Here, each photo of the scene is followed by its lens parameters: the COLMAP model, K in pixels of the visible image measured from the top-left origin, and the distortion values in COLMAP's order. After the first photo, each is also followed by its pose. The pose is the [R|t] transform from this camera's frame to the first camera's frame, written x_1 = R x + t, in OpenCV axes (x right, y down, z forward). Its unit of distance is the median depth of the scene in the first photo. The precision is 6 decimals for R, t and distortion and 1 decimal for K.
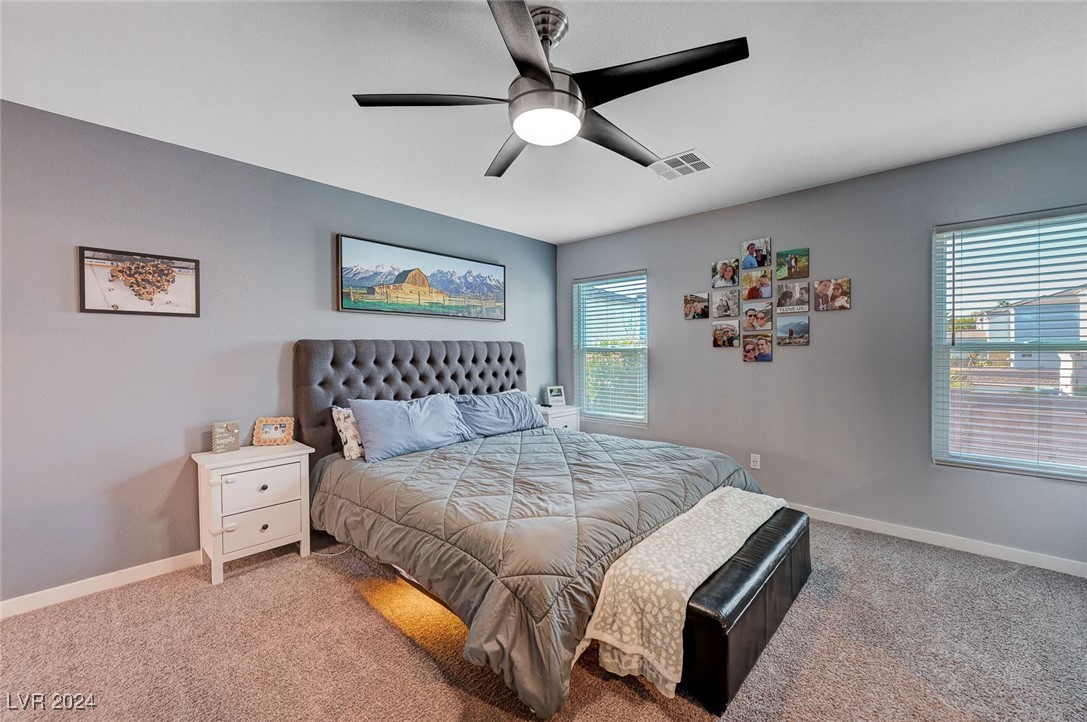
lens RADIAL K [[430.6, 0, 541.7], [0, 430.6, 358.9], [0, 0, 1]] dist [0.001392, 0.001196]
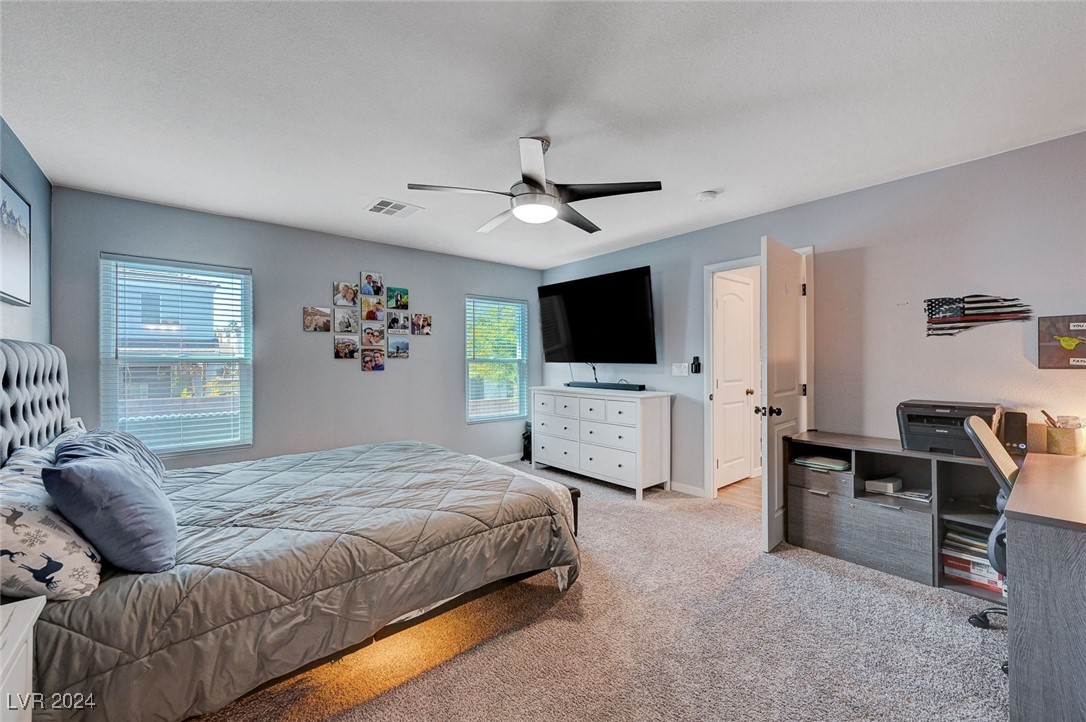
lens RADIAL K [[430.2, 0, 540.1], [0, 430.2, 360.7], [0, 0, 1]] dist [0.001392, 0.001196]
pose [[0.130963, 0.005997, 0.991369, -0.668811], [0.018092, 0.999801, -0.008438, -0.003011], [-0.991222, 0.019041, 0.130829, 0.359092]]
